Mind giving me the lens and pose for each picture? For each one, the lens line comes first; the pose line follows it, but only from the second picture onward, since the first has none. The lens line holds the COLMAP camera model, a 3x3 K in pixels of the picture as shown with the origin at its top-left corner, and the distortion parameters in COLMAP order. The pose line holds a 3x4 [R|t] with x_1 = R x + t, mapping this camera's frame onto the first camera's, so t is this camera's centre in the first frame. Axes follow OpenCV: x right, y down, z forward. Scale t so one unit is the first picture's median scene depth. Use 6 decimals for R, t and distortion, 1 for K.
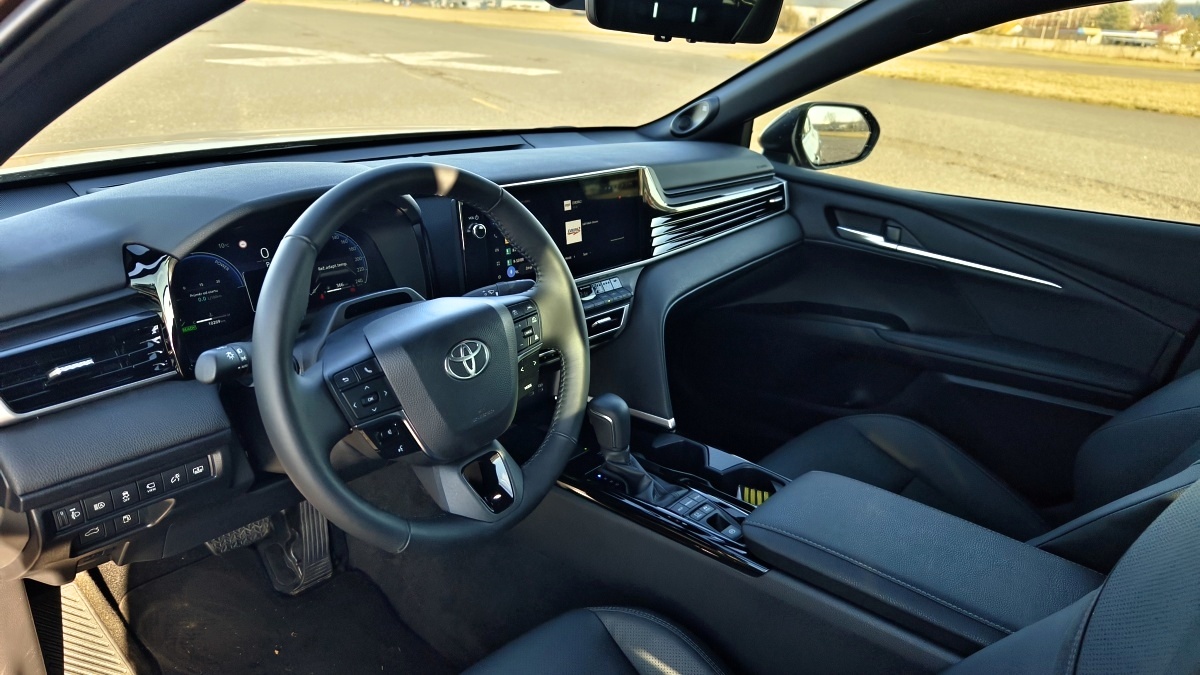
lens RADIAL K [[810.1, 0, 600.0], [0, 810.1, 337.5], [0, 0, 1]] dist [0.000557, -0.002974]
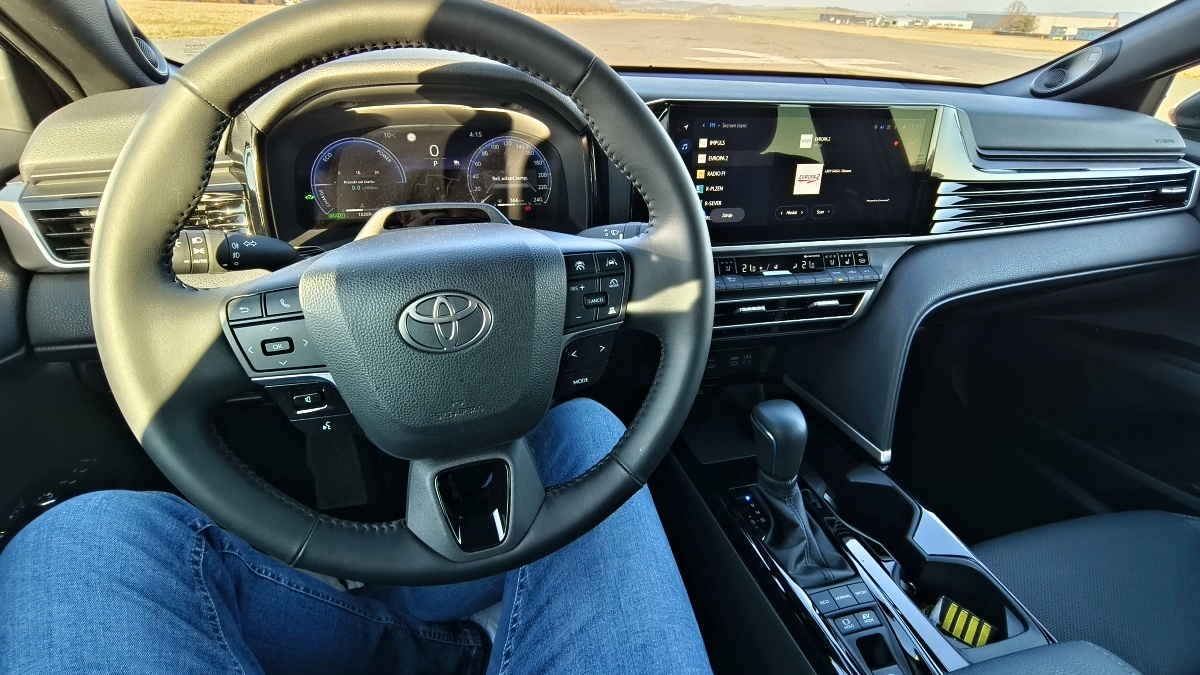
lens RADIAL K [[563.0, 0, 600.0], [0, 563.0, 337.5], [0, 0, 1]] dist [-0.009342, 0.000962]
pose [[0.832711, 0.263998, -0.486721, 0.073848], [-0.204982, 0.963546, 0.171933, -0.029533], [0.514368, -0.043402, 0.856471, 0.332696]]
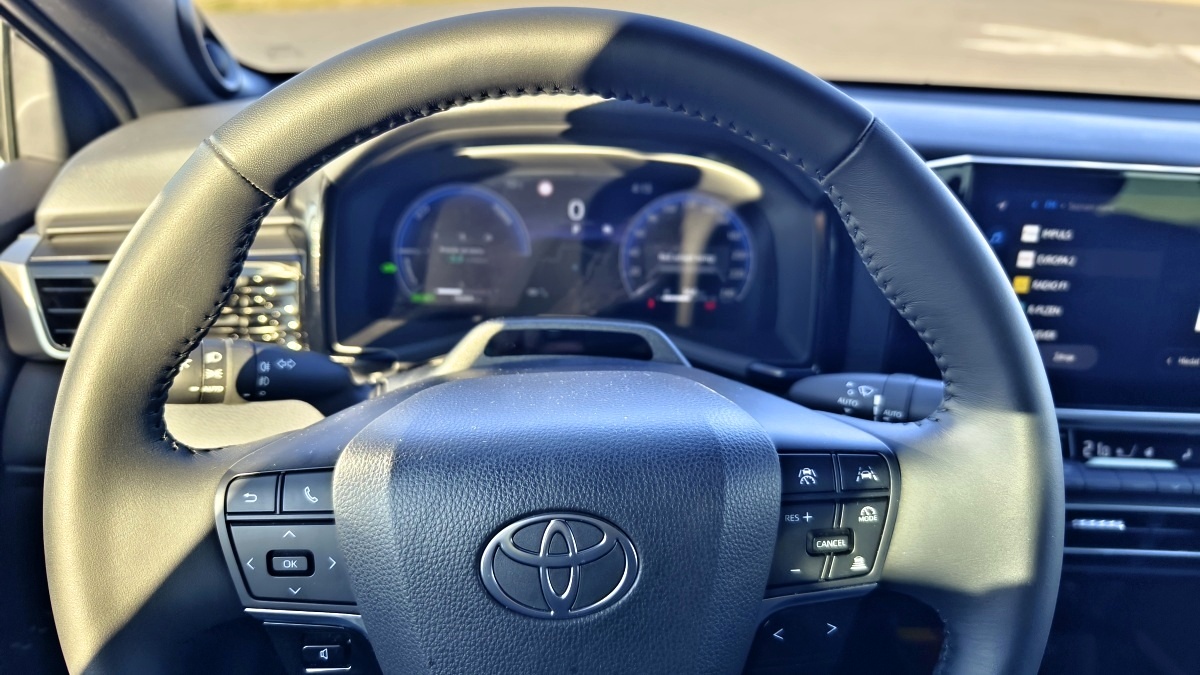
lens RADIAL K [[843.7, 0, 600.0], [0, 843.7, 337.5], [0, 0, 1]] dist [-0.040441, -0.001505]
pose [[0.670845, 0.274566, -0.688898, 0.036279], [-0.274956, 0.954817, 0.112801, -0.055549], [0.688743, 0.113745, 0.716028, 0.356967]]
